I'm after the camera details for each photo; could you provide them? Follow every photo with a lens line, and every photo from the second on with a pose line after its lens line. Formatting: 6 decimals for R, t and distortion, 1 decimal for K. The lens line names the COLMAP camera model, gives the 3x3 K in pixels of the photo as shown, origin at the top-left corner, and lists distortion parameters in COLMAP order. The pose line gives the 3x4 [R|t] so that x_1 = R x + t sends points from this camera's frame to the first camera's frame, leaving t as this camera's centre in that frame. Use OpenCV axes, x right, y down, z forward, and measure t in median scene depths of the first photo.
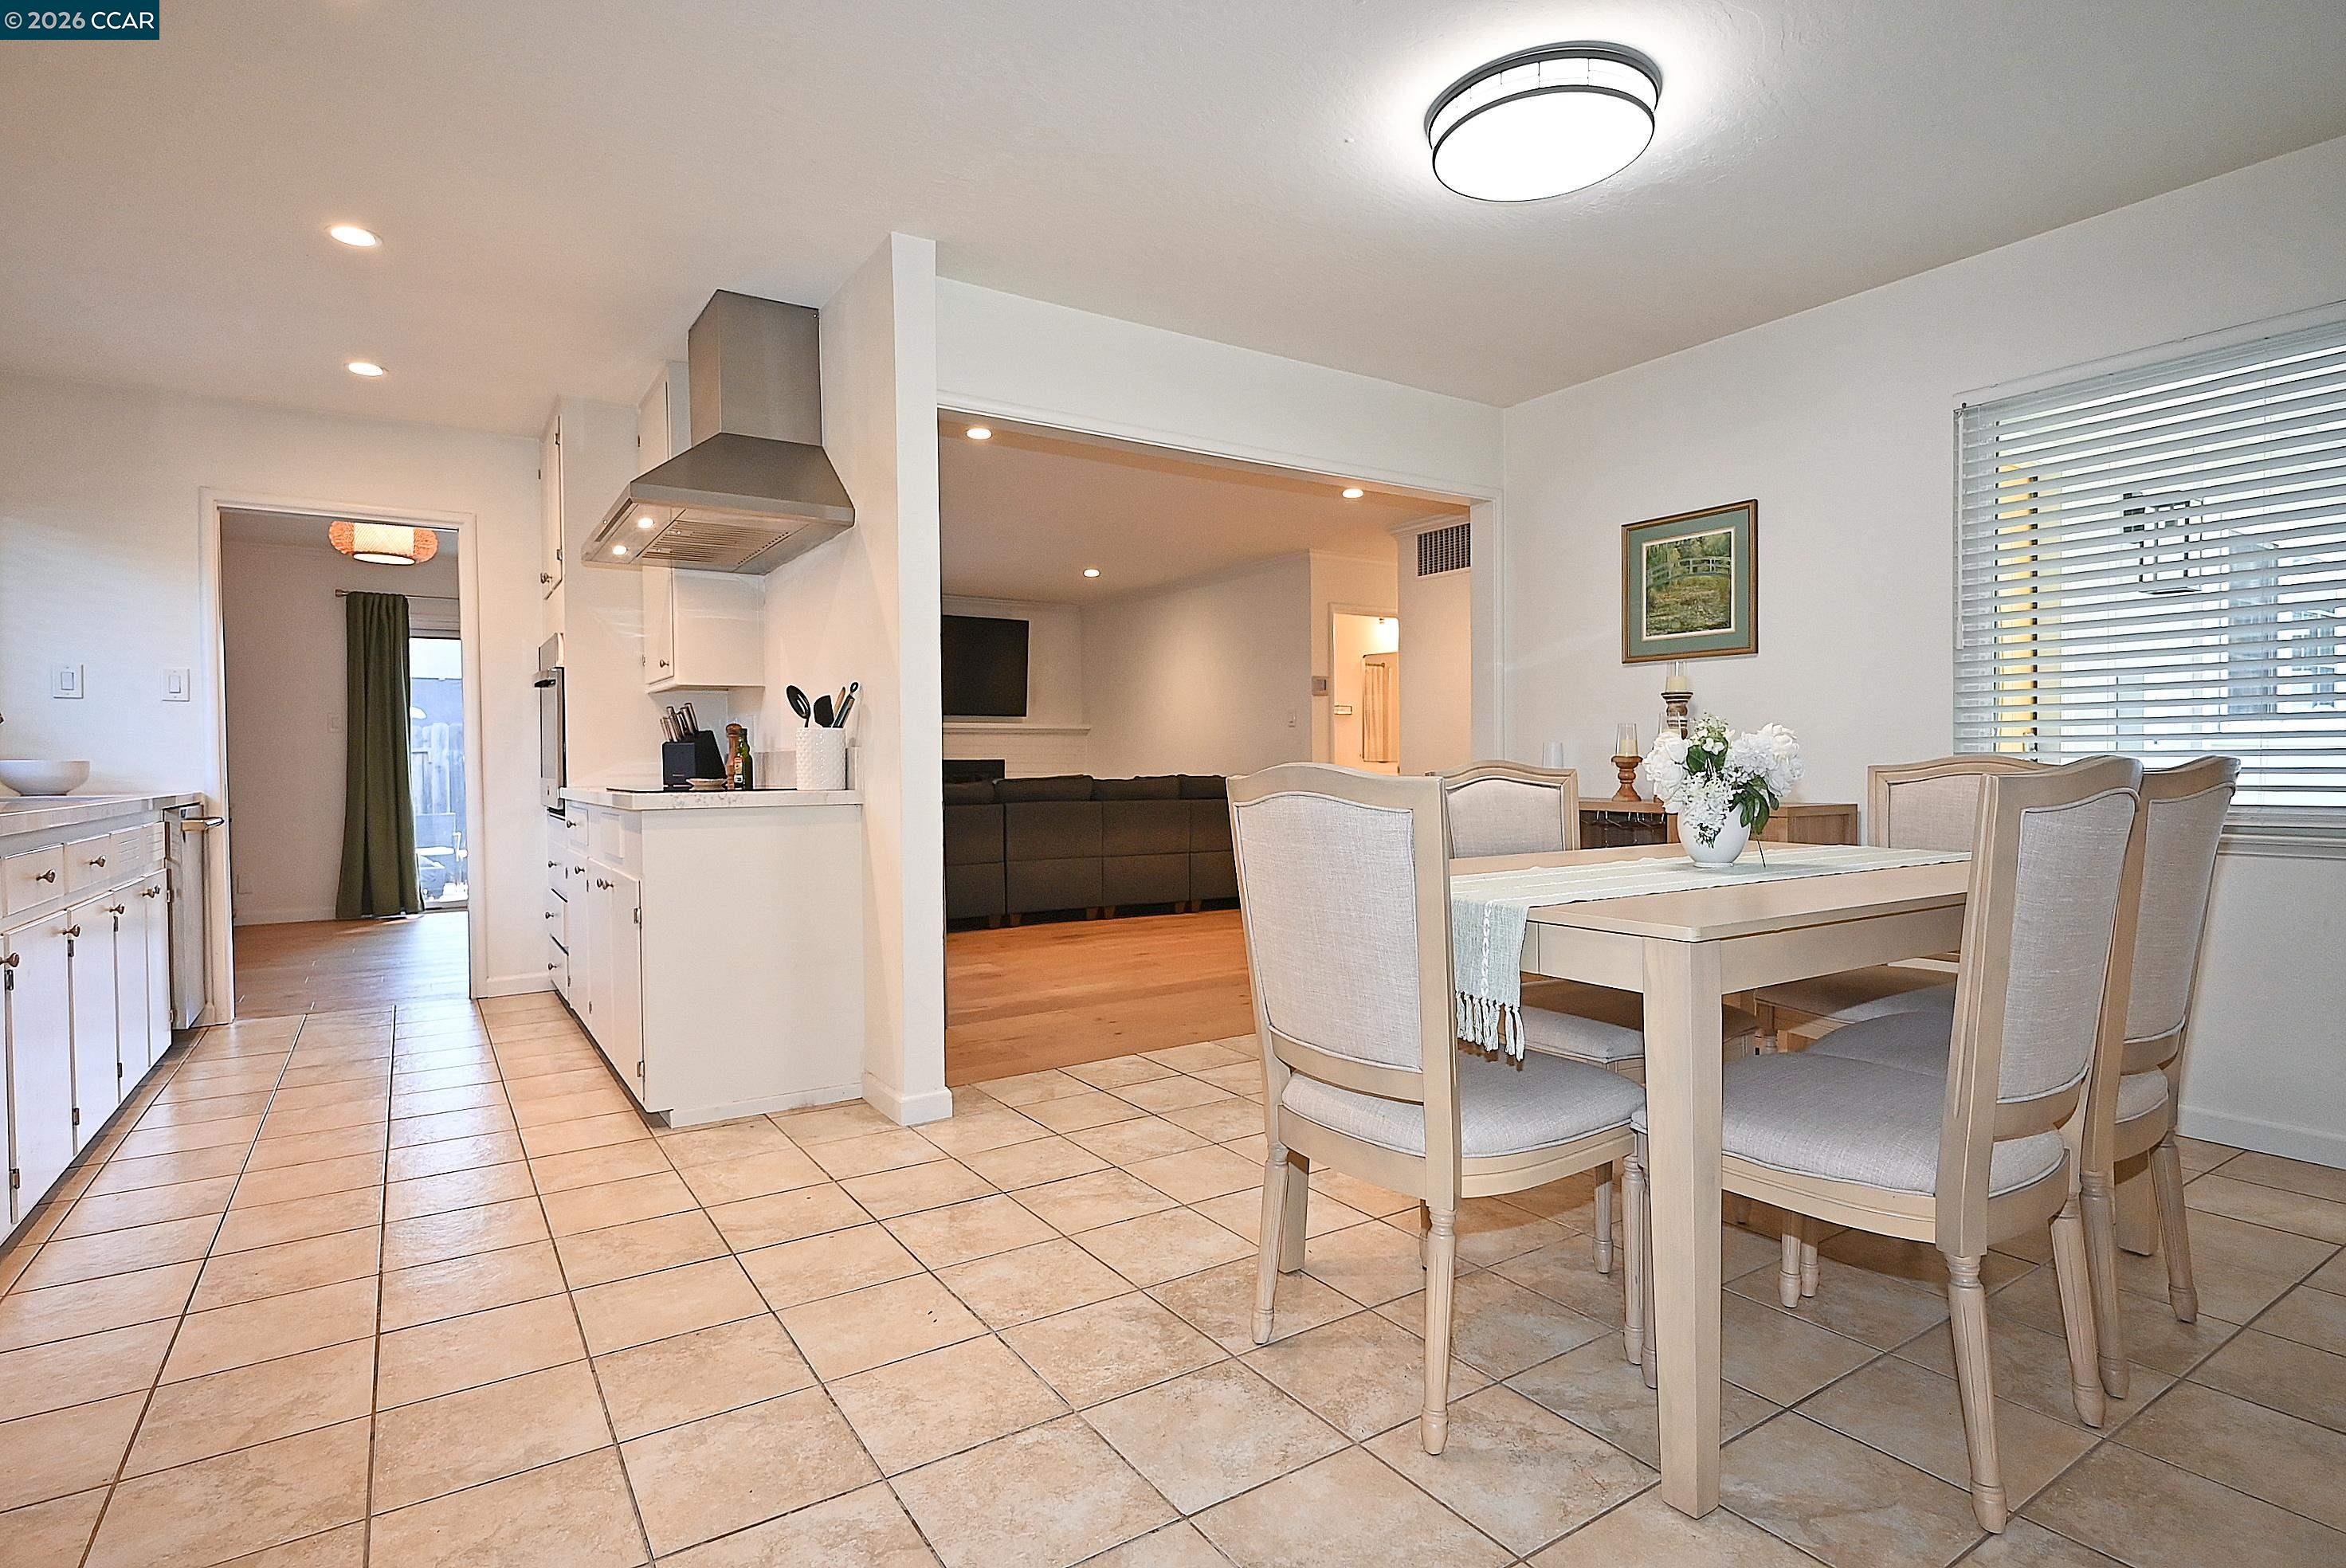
lens RADIAL K [[1182.4, 0, 1173.0], [0, 1182.4, 784.0], [0, 0, 1]] dist [-0.005439, 0.002425]
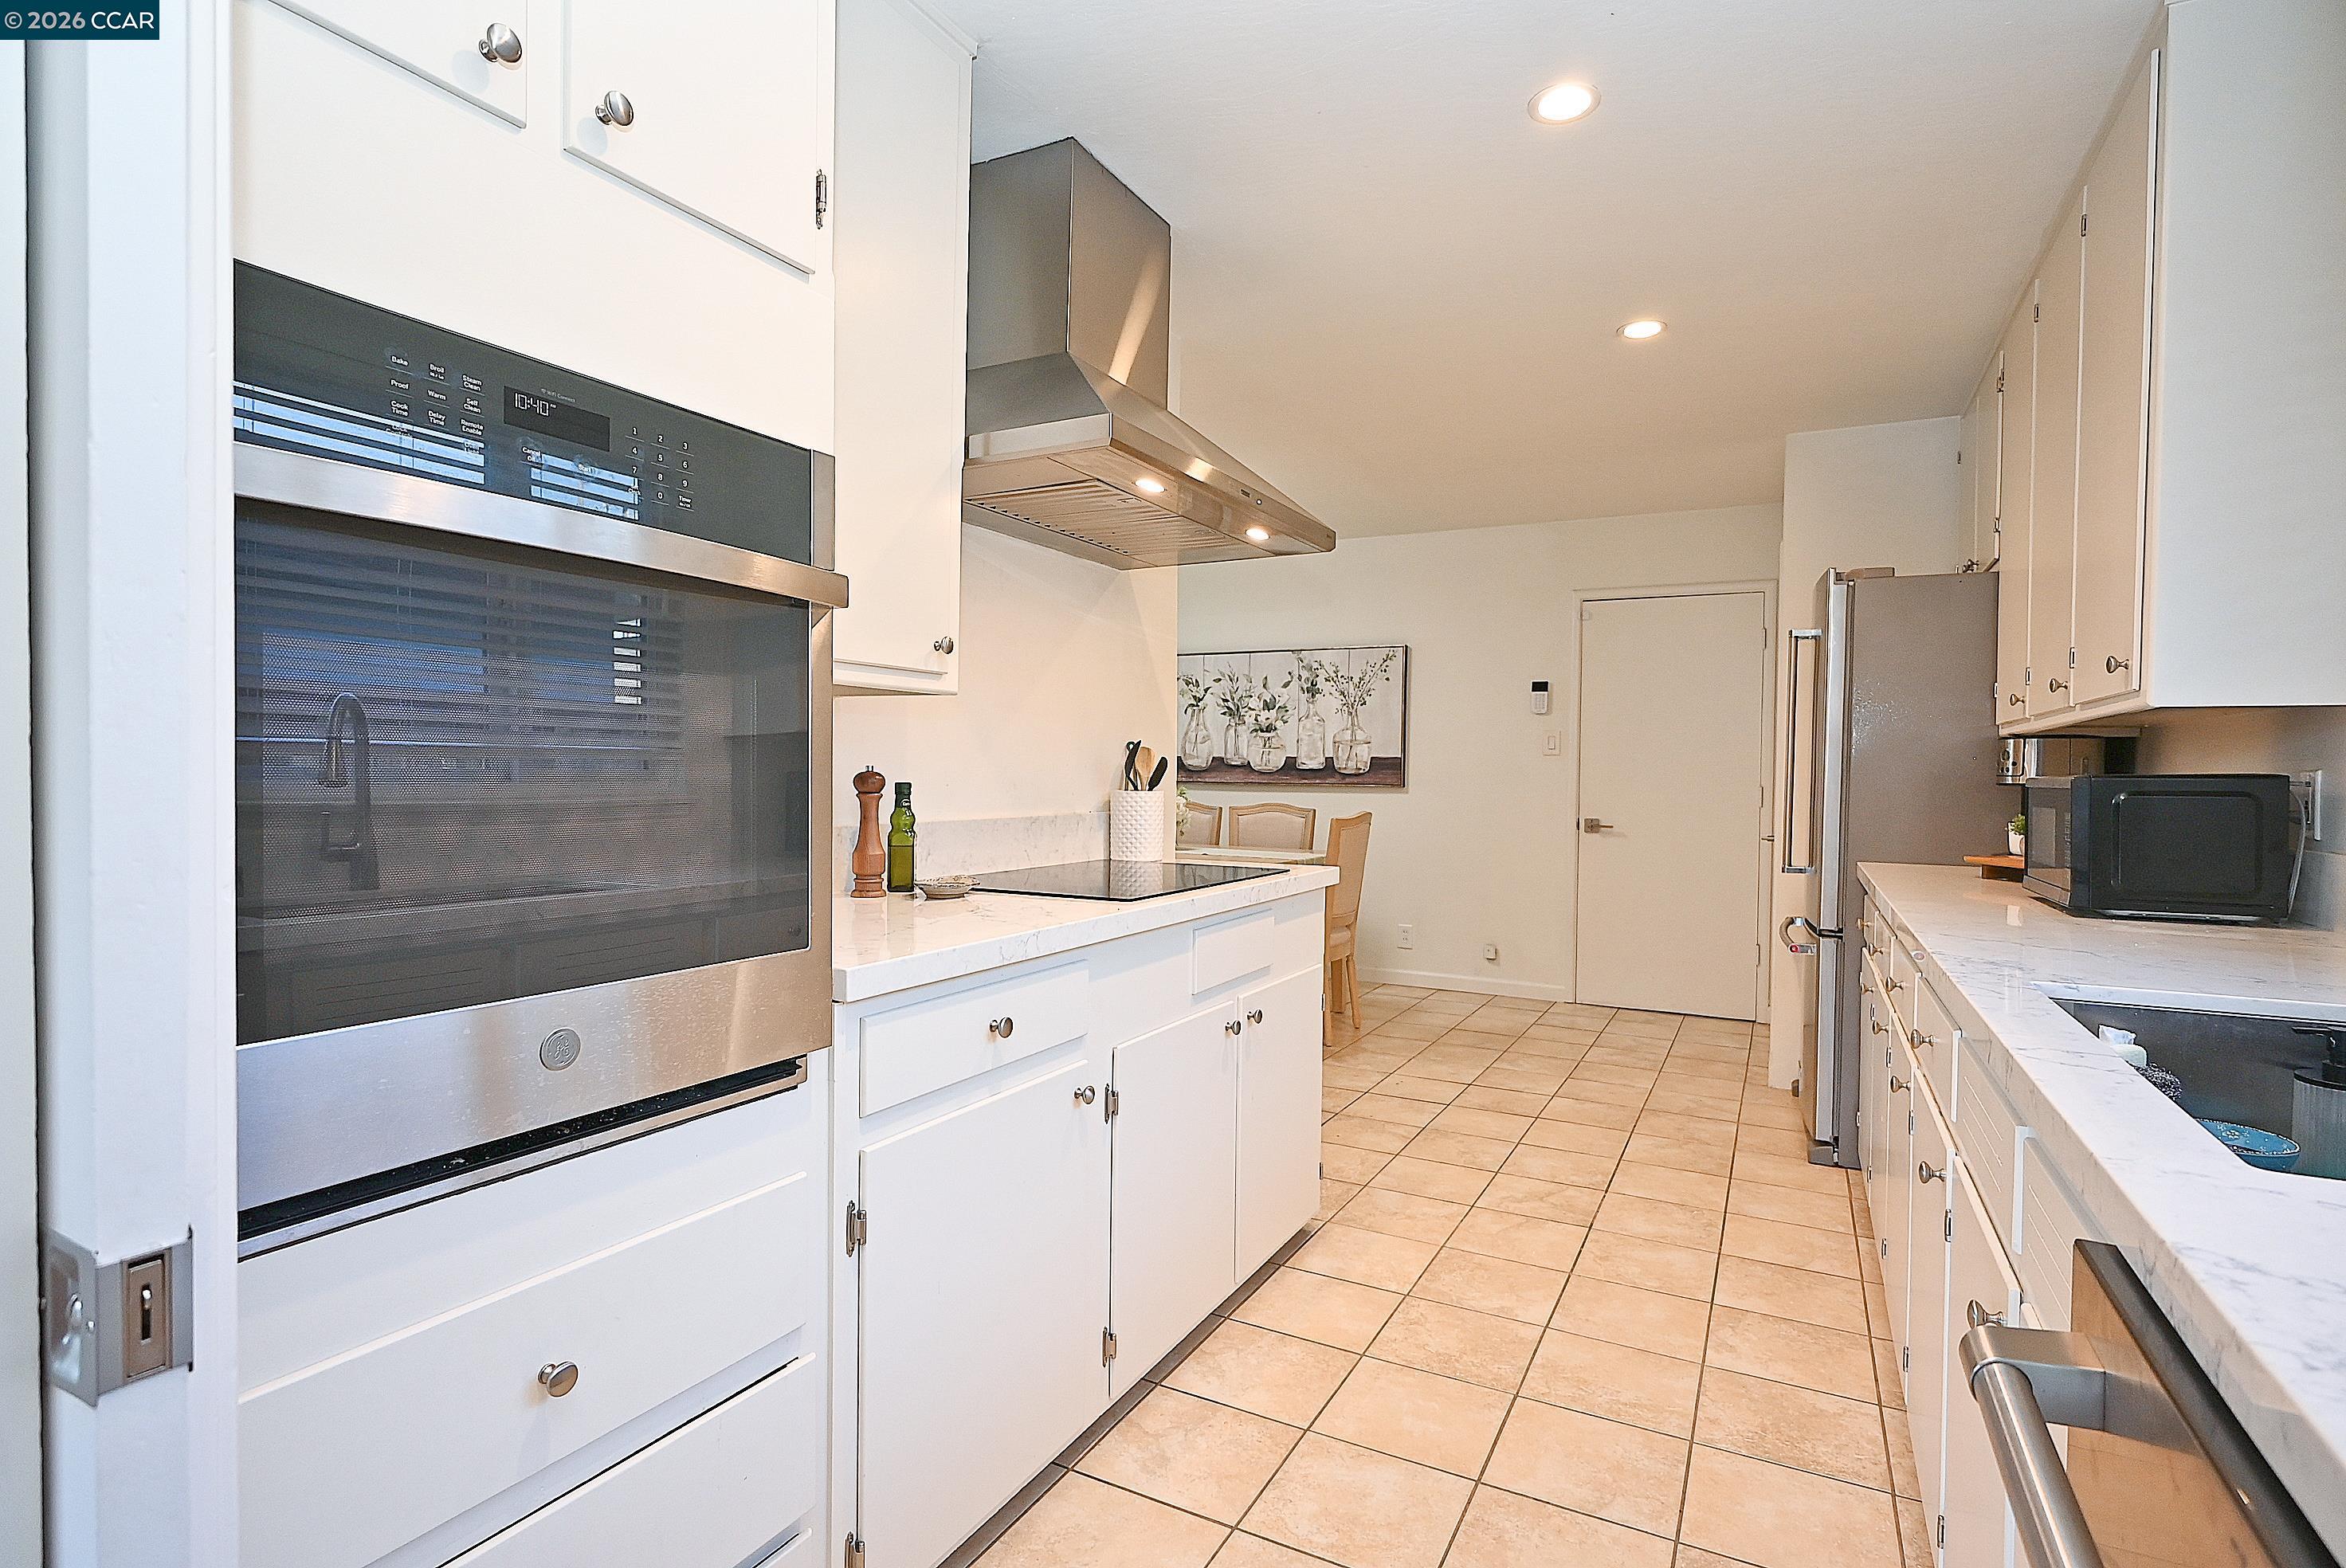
lens RADIAL K [[1156.3, 0, 1172.0], [0, 1156.3, 786.1], [0, 0, 1]] dist [-0.004481, 0.001942]
pose [[-0.481963, -0.007261, 0.876161, -0.857153], [0.009779, 0.999859, 0.013665, -0.049585], [-0.876137, 0.015154, -0.481824, 1.112629]]
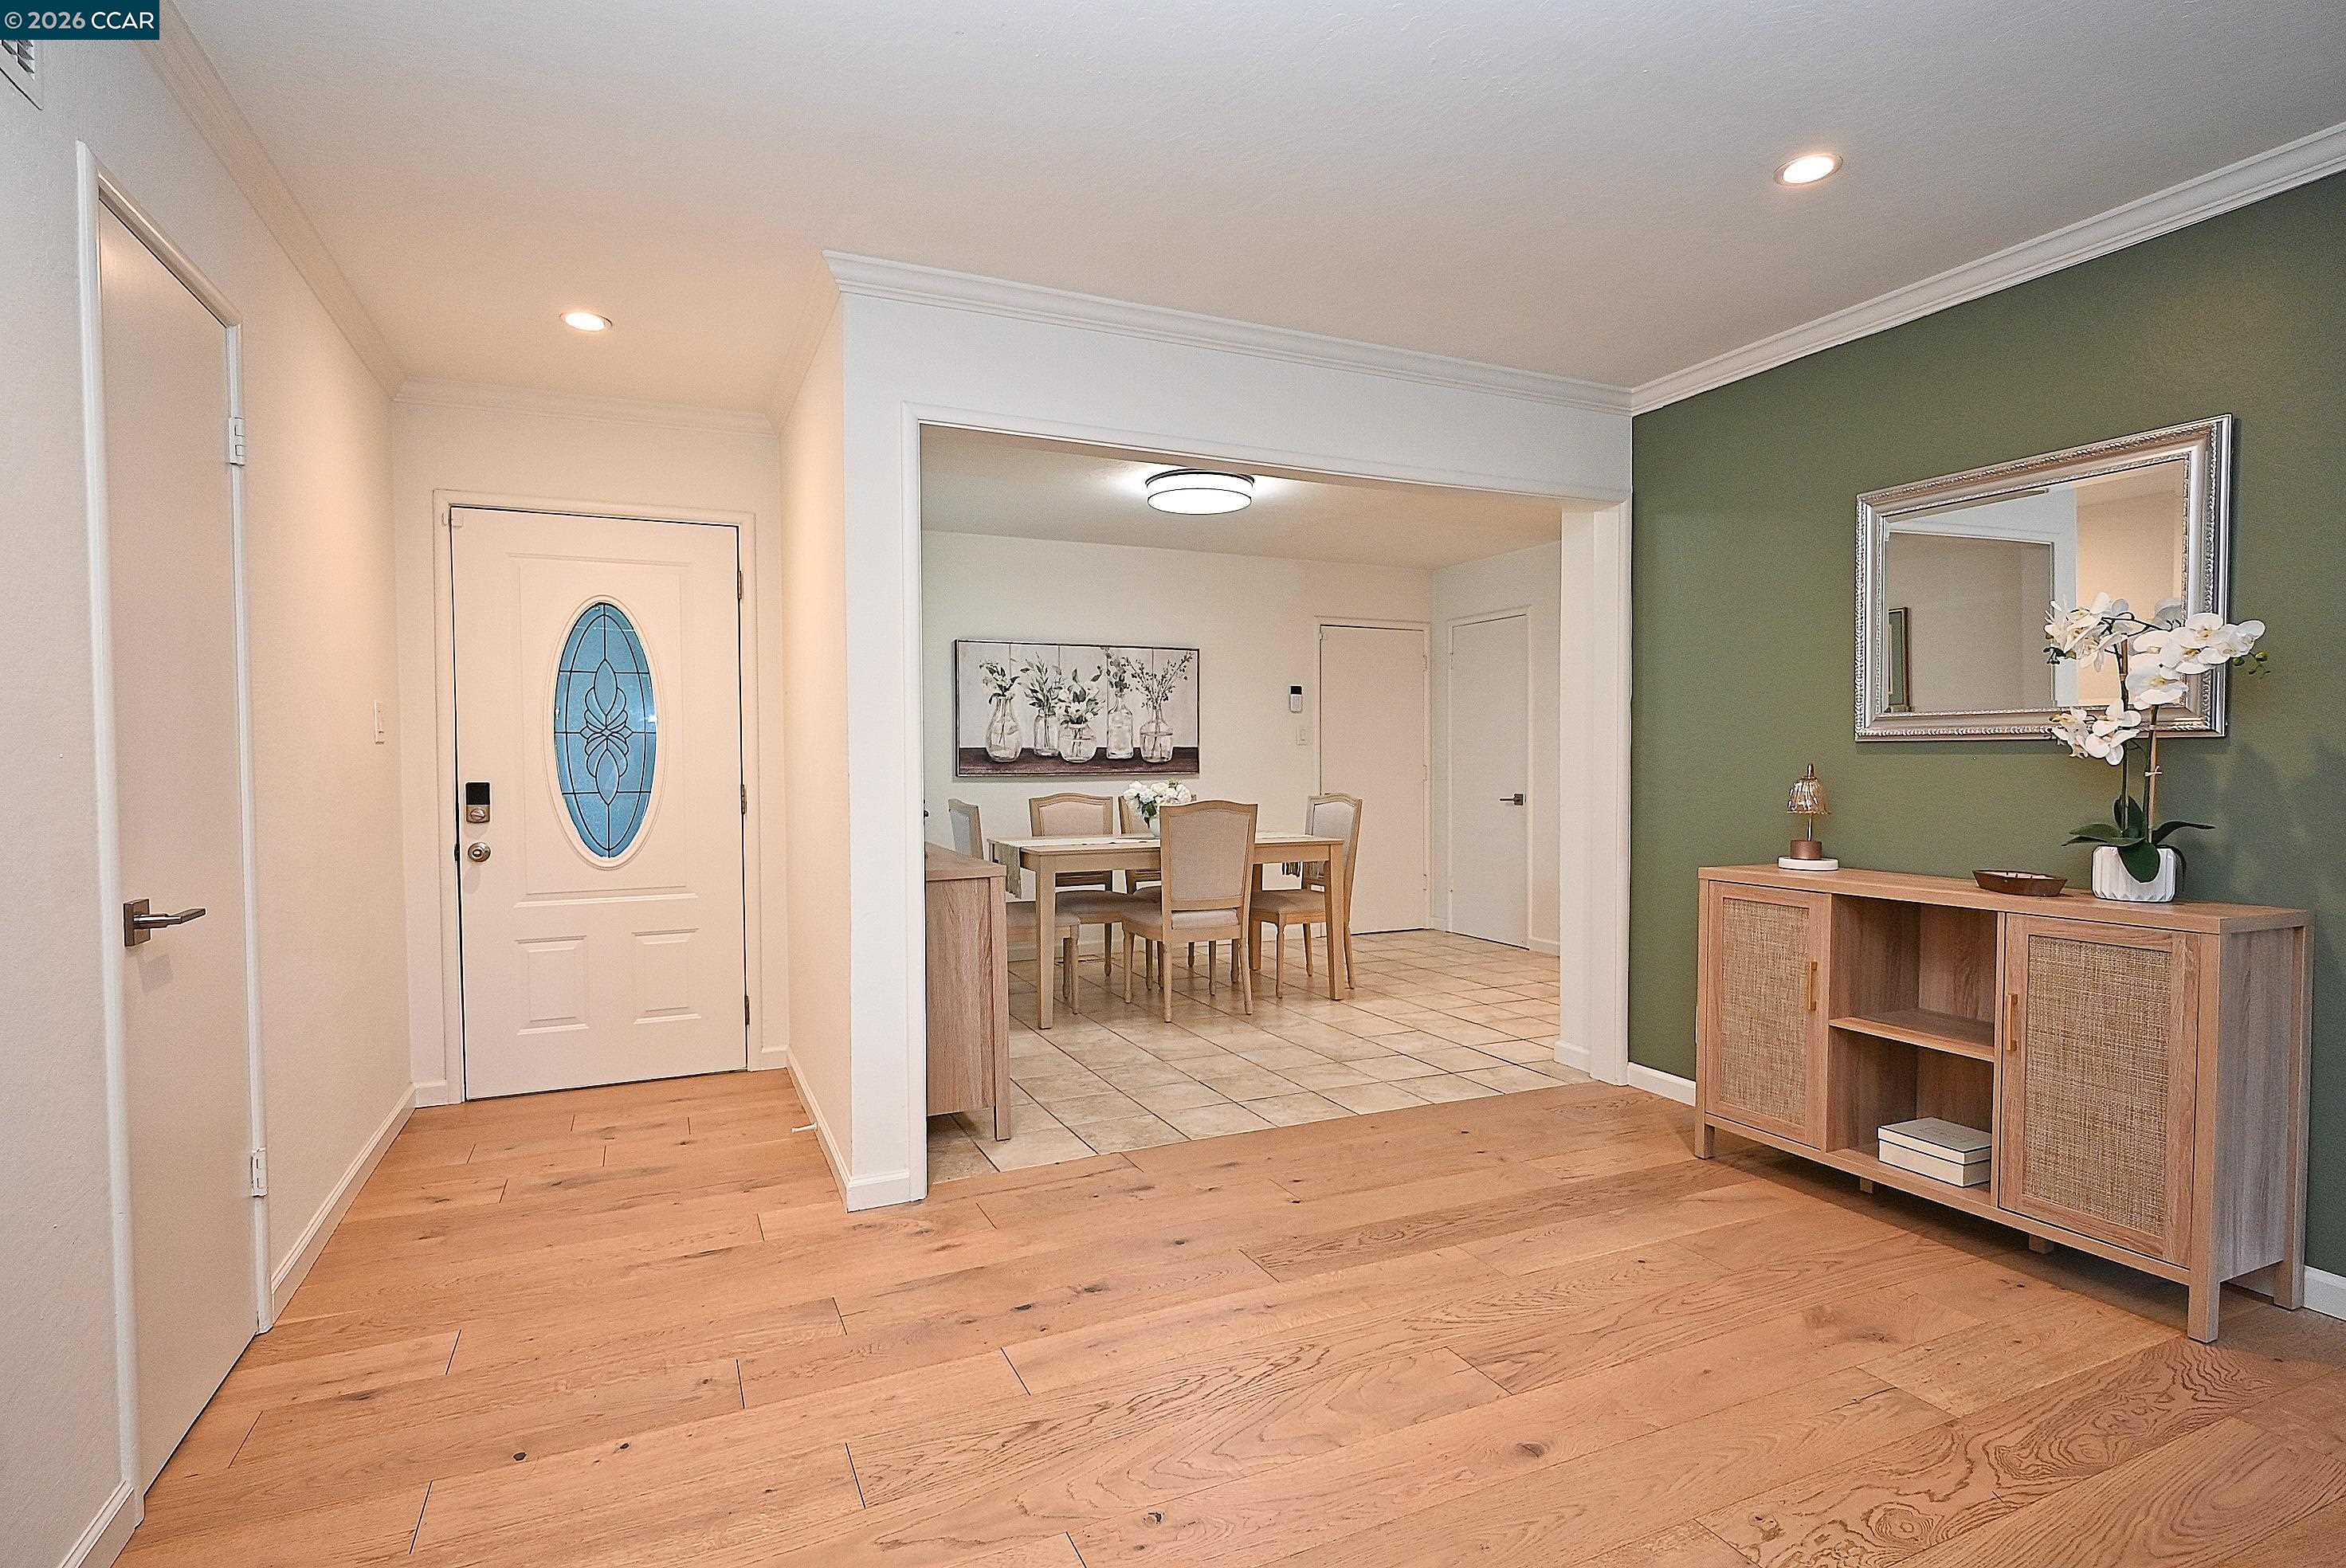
lens RADIAL K [[1156.3, 0, 1172.0], [0, 1156.3, 786.1], [0, 0, 1]] dist [-0.004481, 0.001942]
pose [[-0.988718, 0.011650, 0.149338, 0.039774], [0.018167, 0.998938, 0.042349, -0.077525], [-0.148686, 0.044584, -0.987879, 1.786603]]
